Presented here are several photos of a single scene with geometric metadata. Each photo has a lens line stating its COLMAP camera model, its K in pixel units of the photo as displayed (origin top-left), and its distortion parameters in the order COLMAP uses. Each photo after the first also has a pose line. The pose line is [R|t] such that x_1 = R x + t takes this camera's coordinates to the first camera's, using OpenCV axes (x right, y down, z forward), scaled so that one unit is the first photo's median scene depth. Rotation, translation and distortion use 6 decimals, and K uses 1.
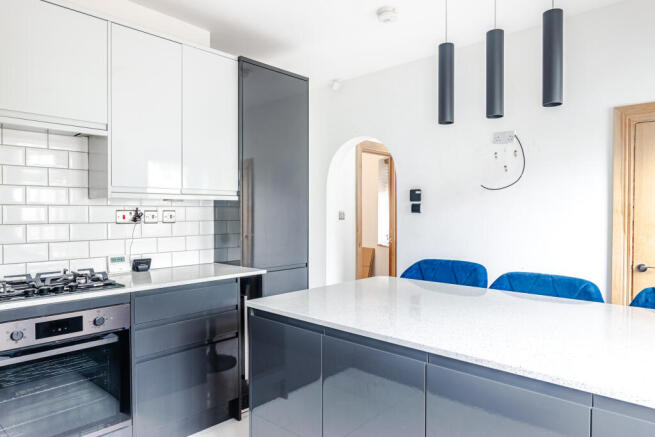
lens RADIAL K [[426.2, 0, 326.6], [0, 426.2, 210.0], [0, 0, 1]] dist [-0.007862, -0.000144]
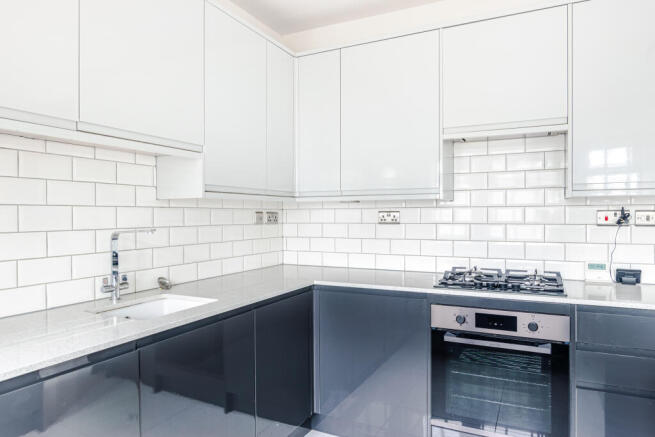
lens RADIAL K [[426.2, 0, 326.6], [0, 426.2, 210.0], [0, 0, 1]] dist [-0.007862, -0.000144]
pose [[0.270737, -0.010827, -0.962592, 0.225313], [0.010264, 0.999912, -0.008360, 0.001417], [0.962599, -0.007616, 0.270825, 0.248655]]
